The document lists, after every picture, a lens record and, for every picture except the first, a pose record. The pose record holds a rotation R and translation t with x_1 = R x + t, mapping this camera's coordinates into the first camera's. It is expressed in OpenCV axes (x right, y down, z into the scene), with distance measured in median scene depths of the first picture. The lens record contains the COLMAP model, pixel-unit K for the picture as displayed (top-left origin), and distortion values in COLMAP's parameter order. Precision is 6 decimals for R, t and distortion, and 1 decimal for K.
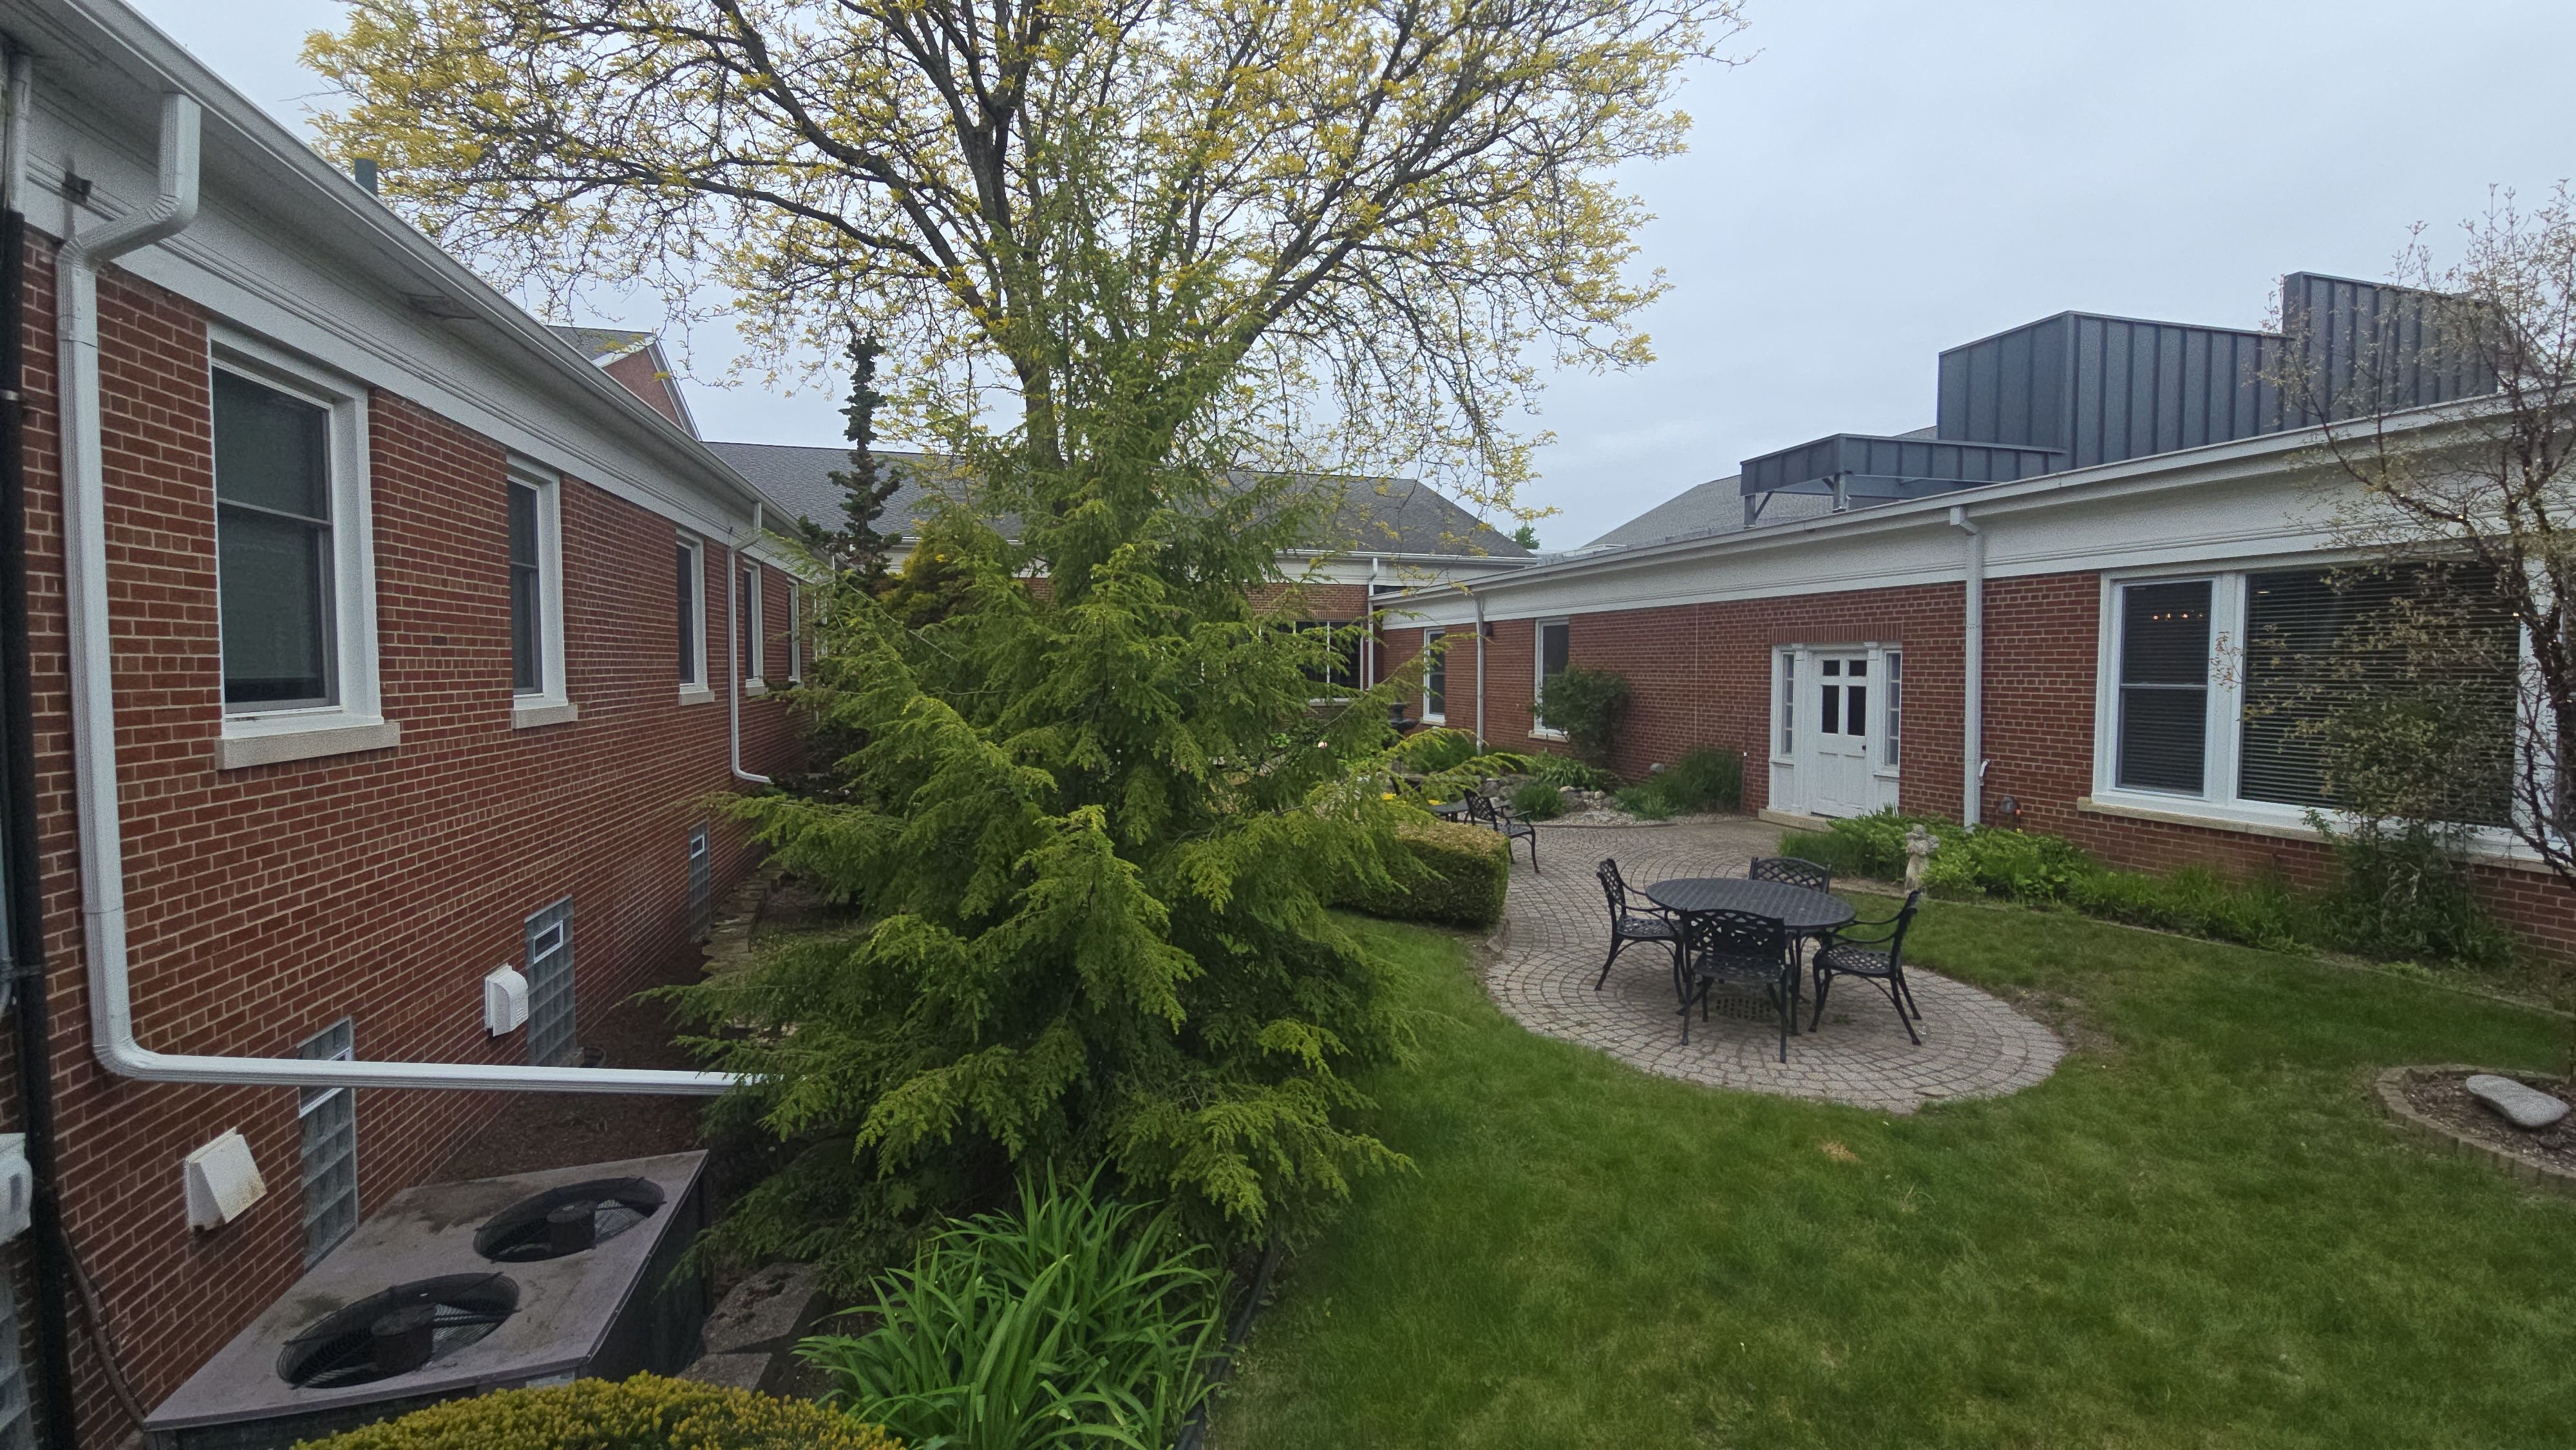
lens RADIAL K [[1057.2, 0, 1288.0], [0, 1057.2, 725.0], [0, 0, 1]] dist [0.009167, -0.010327]
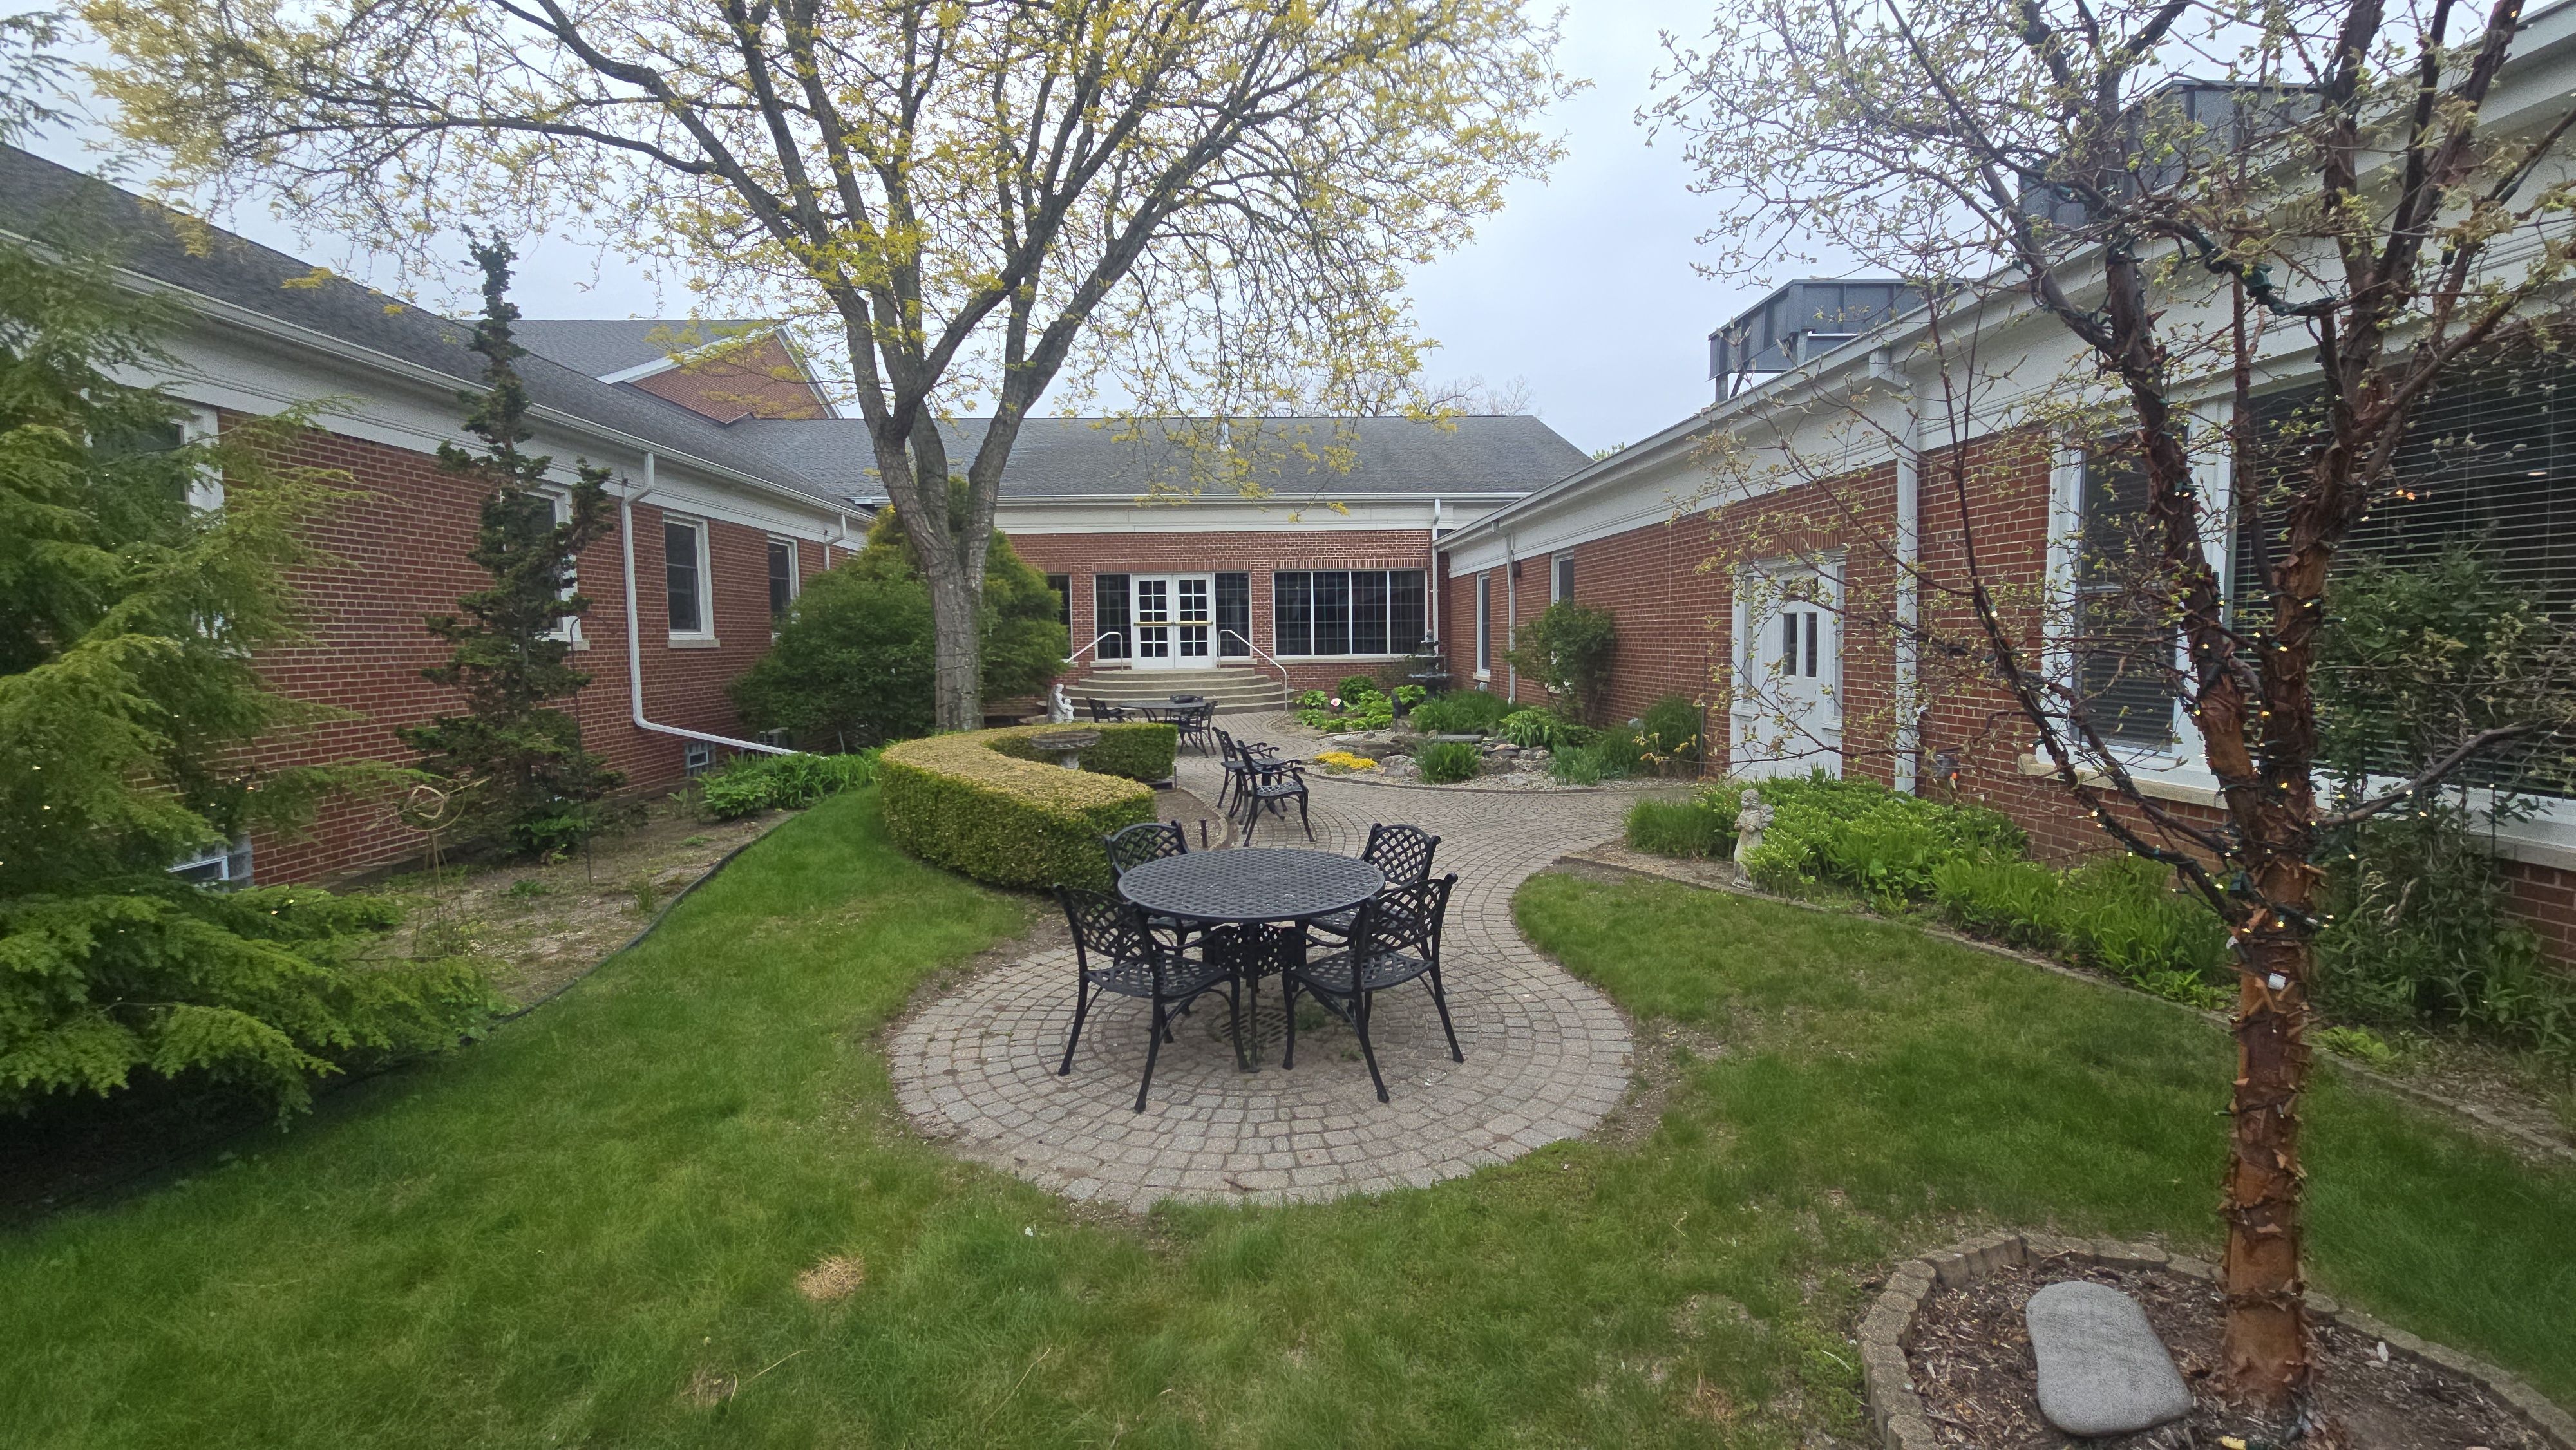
lens RADIAL K [[1057.2, 0, 1288.0], [0, 1057.2, 725.0], [0, 0, 1]] dist [0.009167, -0.010327]
pose [[0.974819, 0.004480, -0.222952, 0.622149], [0.001856, 0.999601, 0.028203, 0.040592], [0.222989, -0.027906, 0.974421, 0.309133]]
